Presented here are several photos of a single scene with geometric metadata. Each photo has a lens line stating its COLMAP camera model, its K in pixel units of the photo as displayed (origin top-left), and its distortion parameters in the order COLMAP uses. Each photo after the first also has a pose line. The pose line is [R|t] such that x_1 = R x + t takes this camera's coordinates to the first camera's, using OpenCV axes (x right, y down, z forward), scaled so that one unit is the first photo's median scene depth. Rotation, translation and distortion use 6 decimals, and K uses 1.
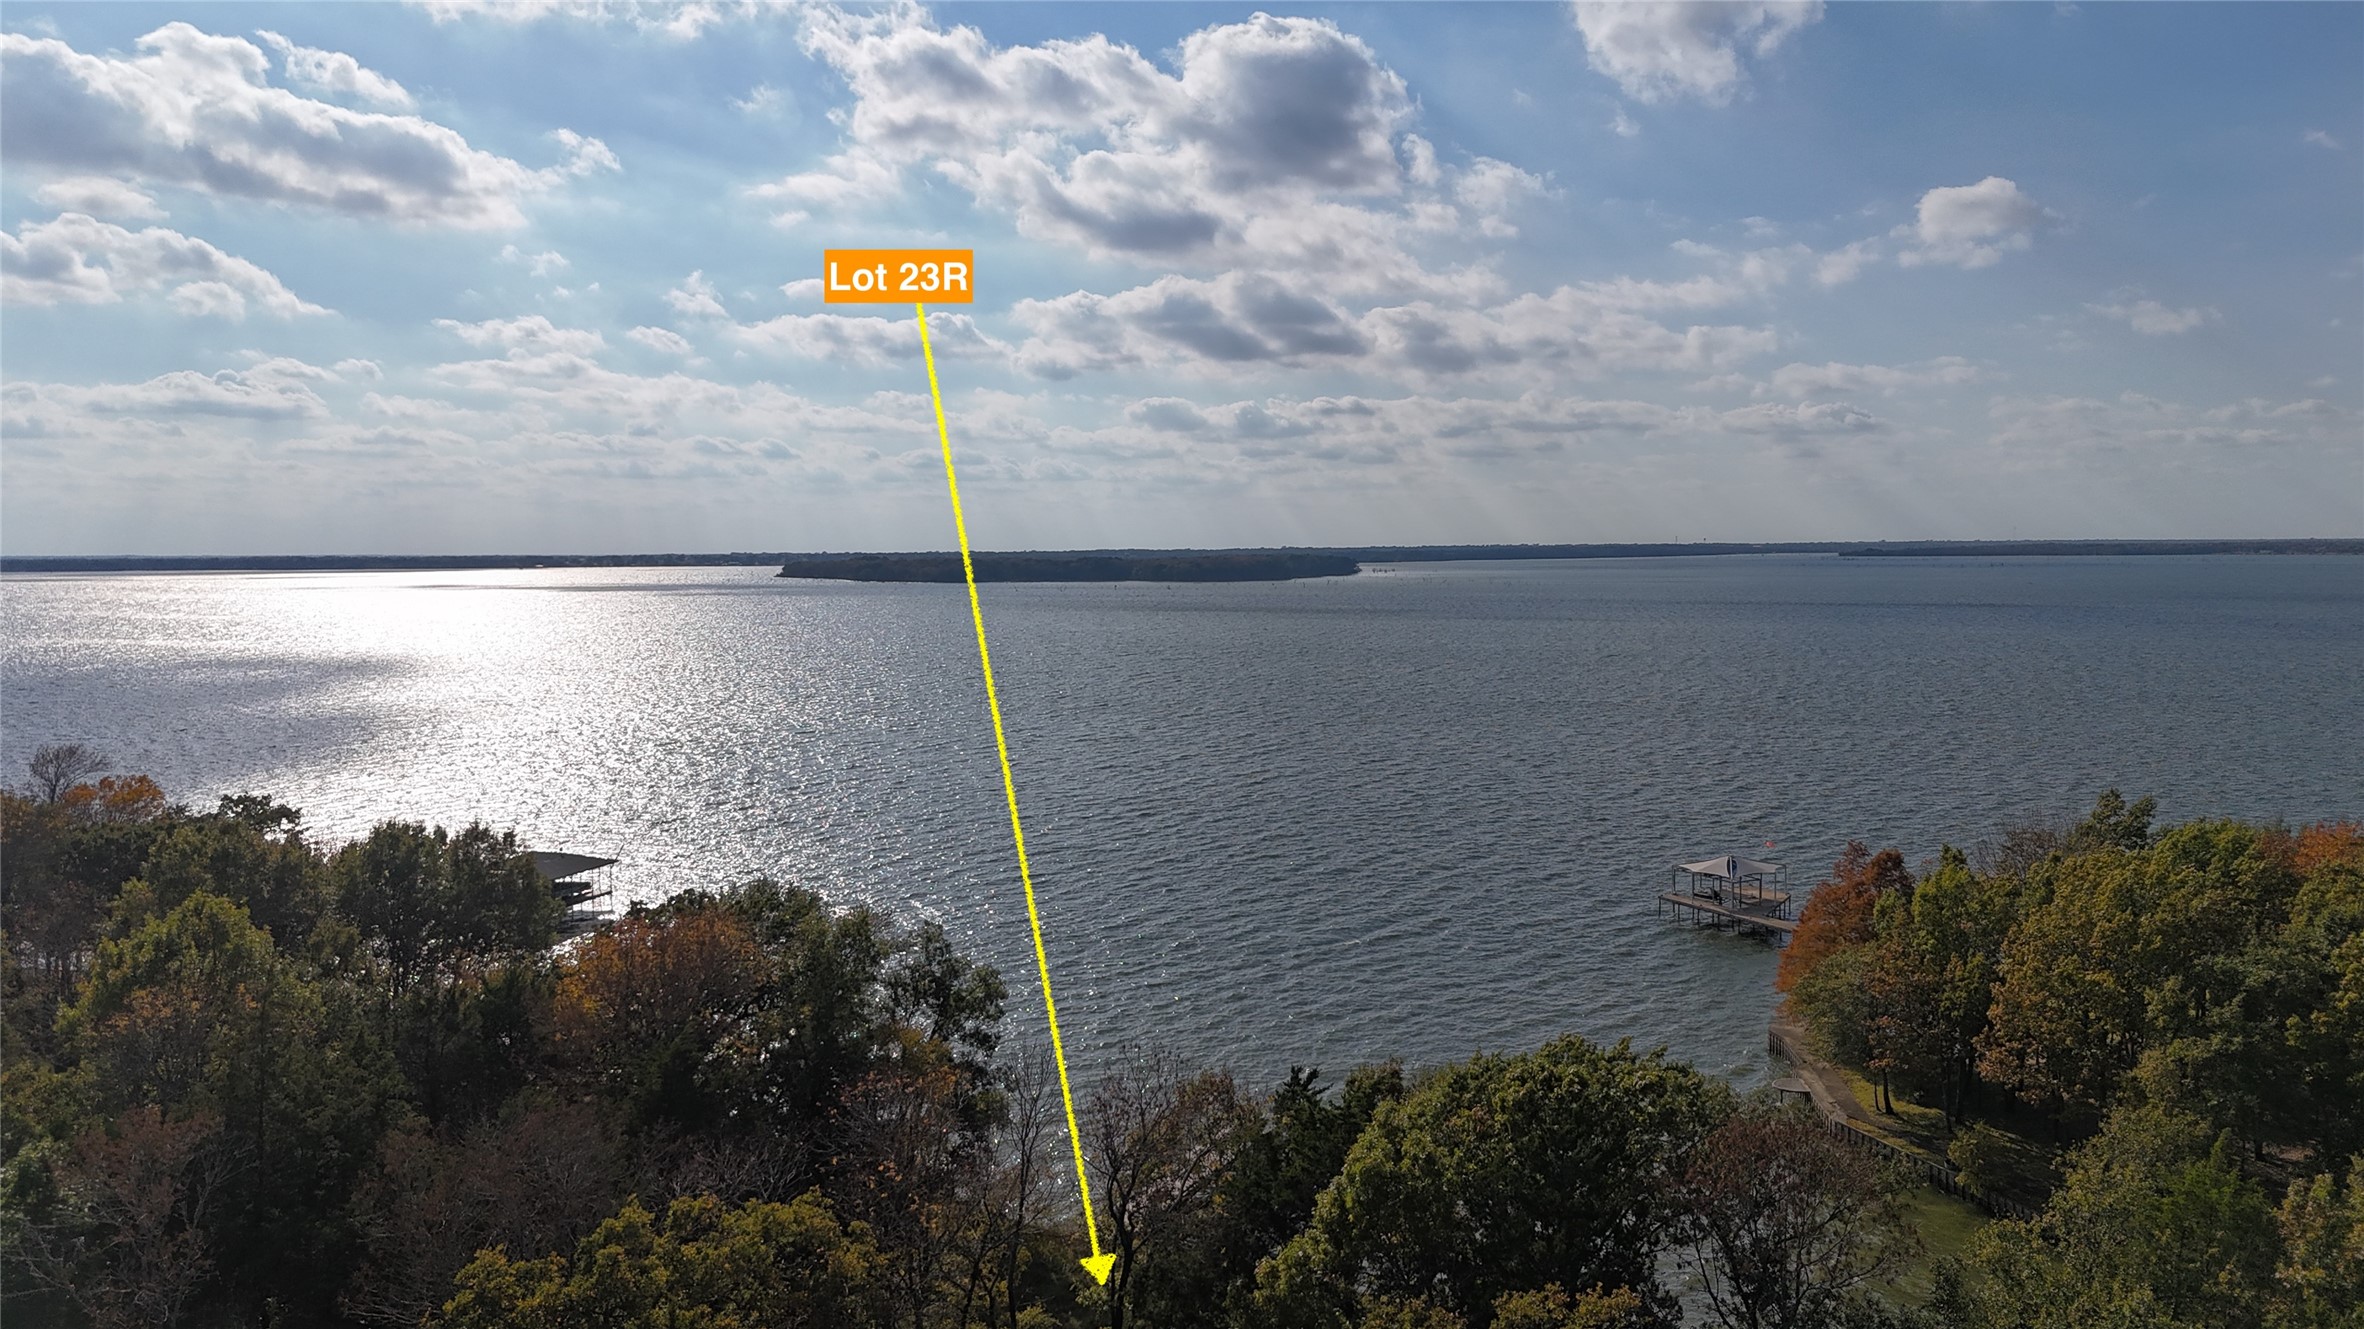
lens RADIAL K [[1757.1, 0, 1182.0], [0, 1757.1, 664.5], [0, 0, 1]] dist [0.093944, -0.096458]
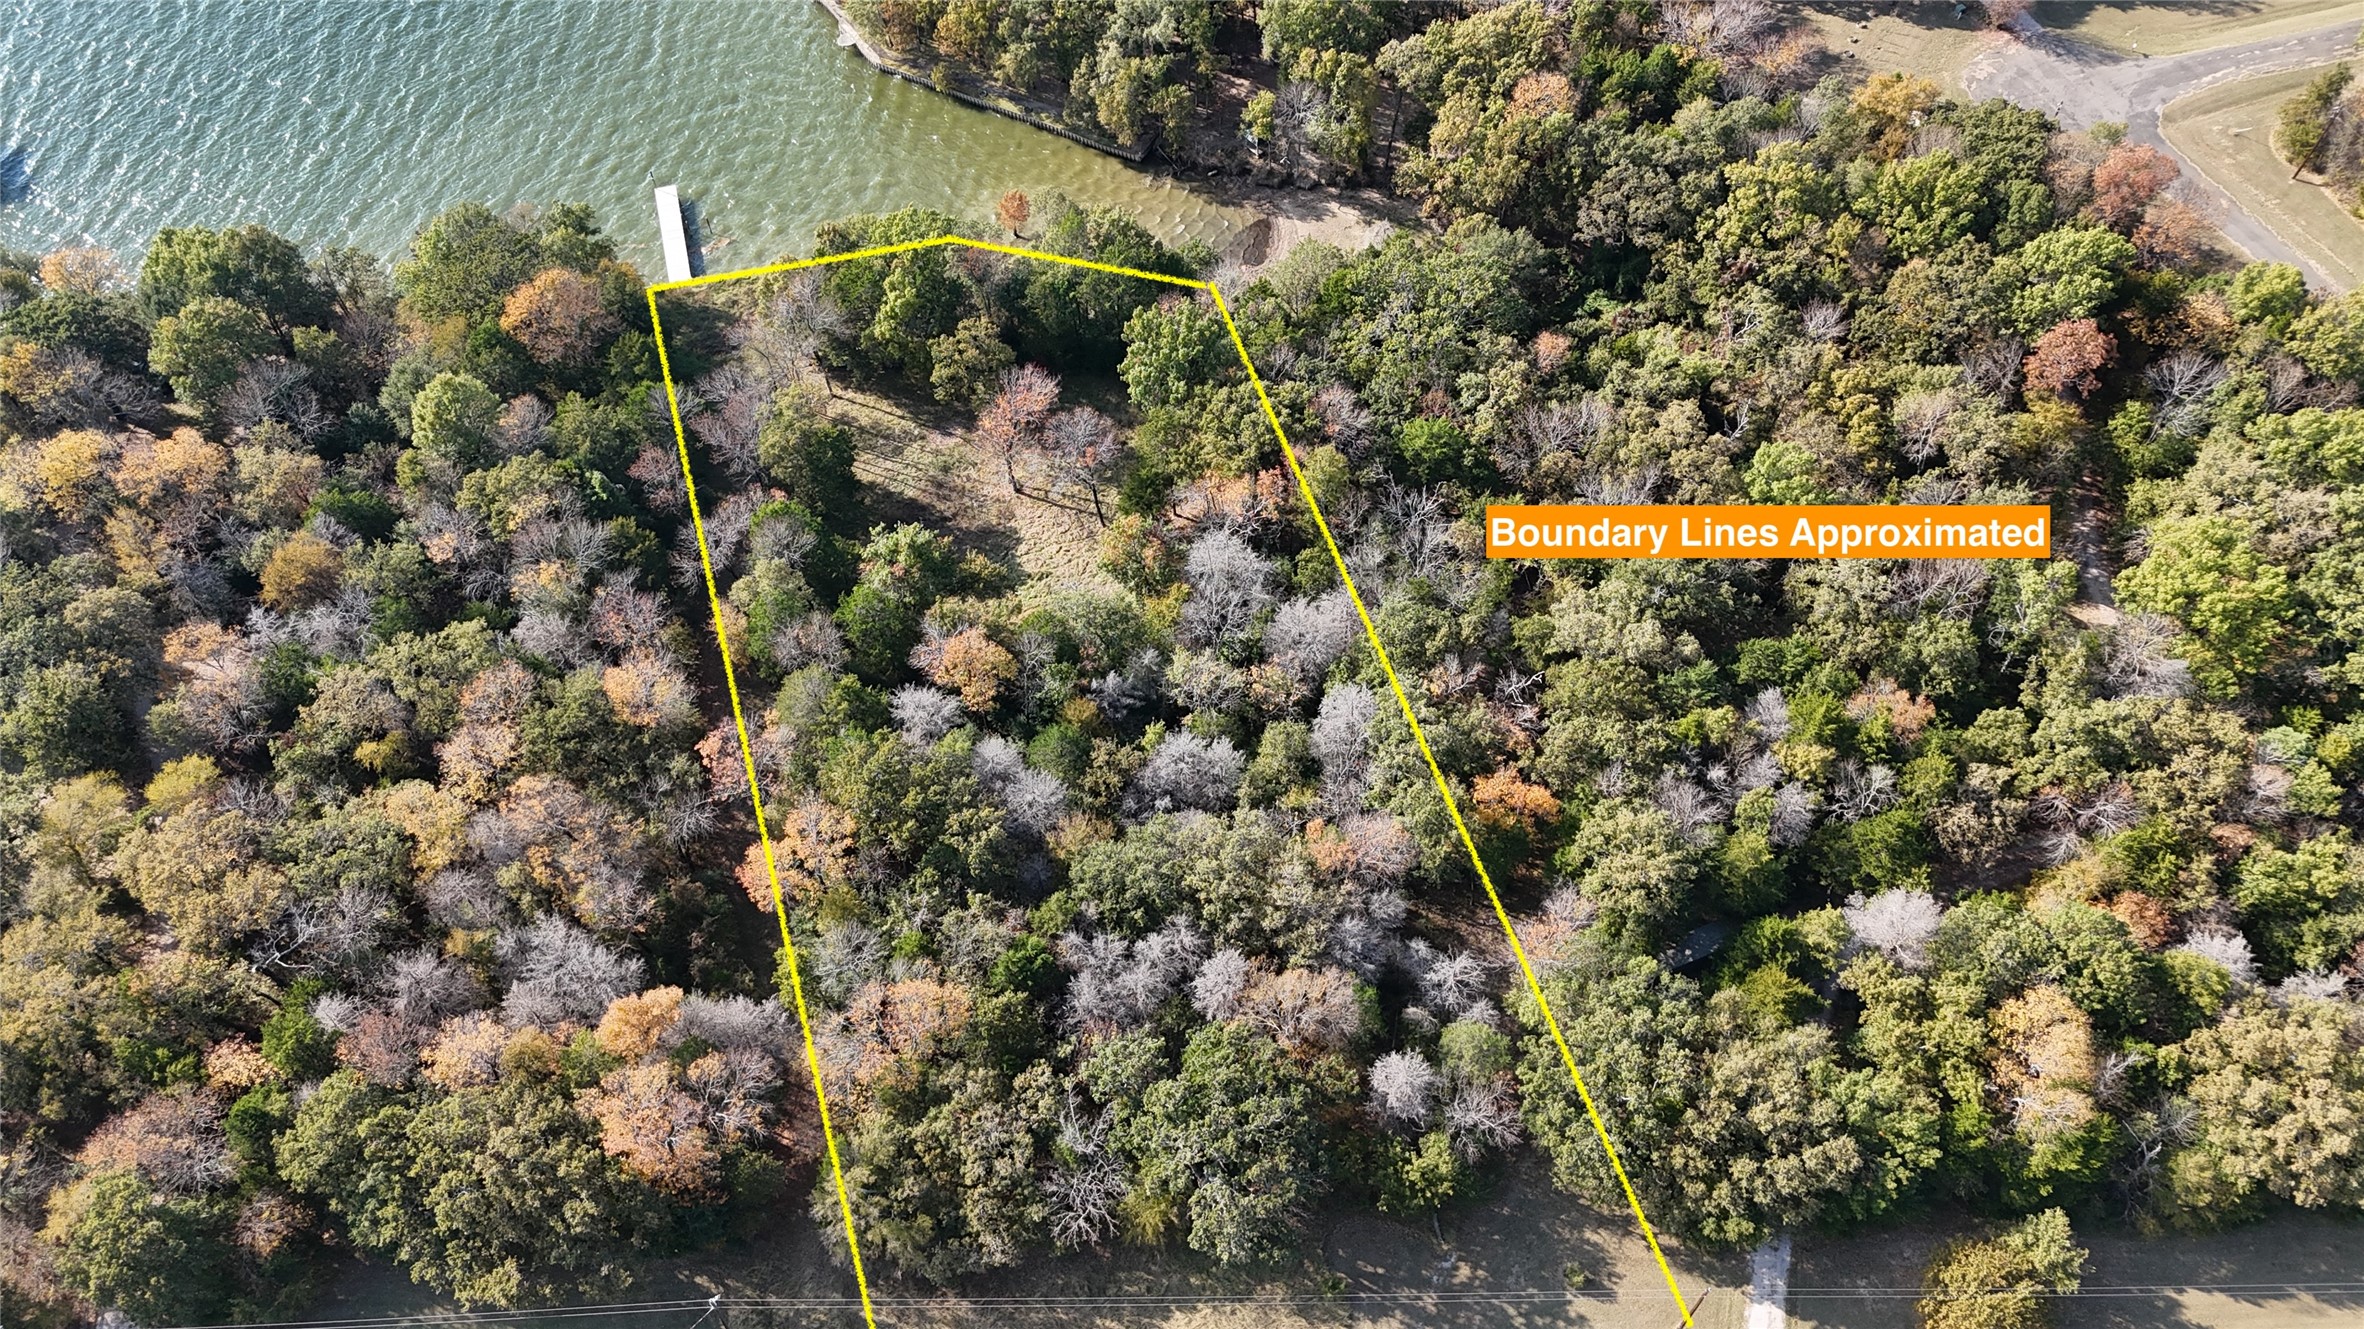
lens RADIAL K [[1757.1, 0, 1182.0], [0, 1757.1, 664.5], [0, 0, 1]] dist [0.093944, -0.096458]
pose [[0.740853, -0.558924, 0.372480, -0.630098], [0.050847, 0.599638, 0.798654, -1.090234], [-0.669740, -0.572746, 0.472663, -0.792794]]
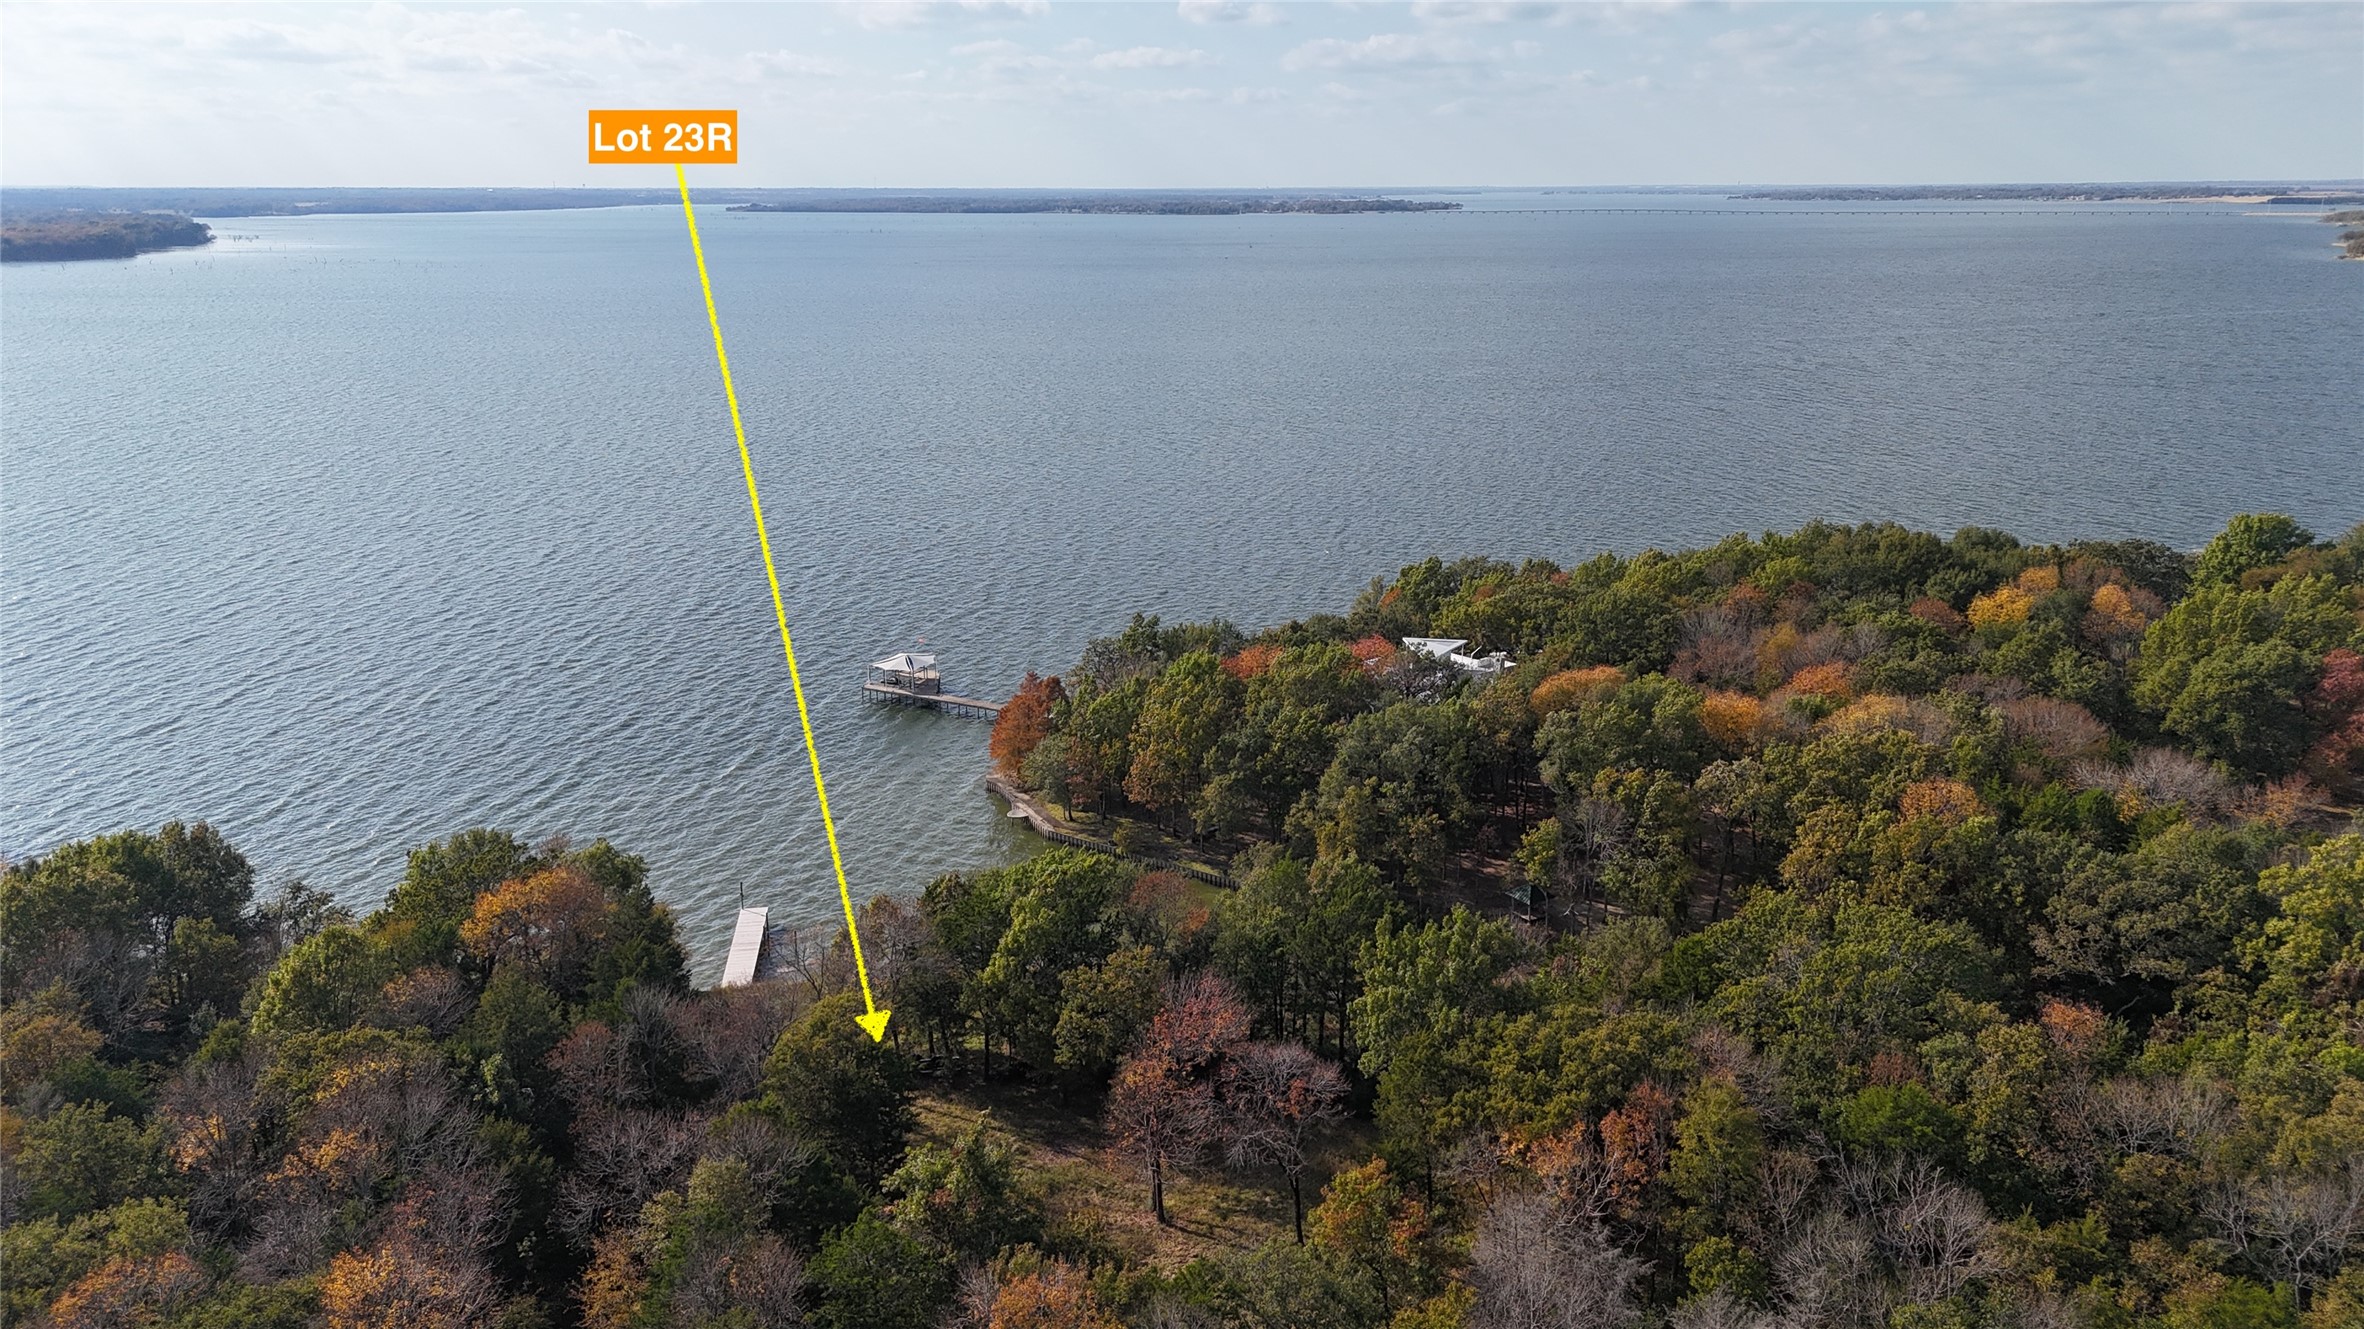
lens RADIAL K [[1757.1, 0, 1182.0], [0, 1757.1, 664.5], [0, 0, 1]] dist [0.093944, -0.096458]
pose [[0.815769, -0.140795, 0.560980, -0.535724], [0.024689, 0.977511, 0.209433, -0.300968], [-0.577851, -0.156999, 0.800899, -0.544095]]
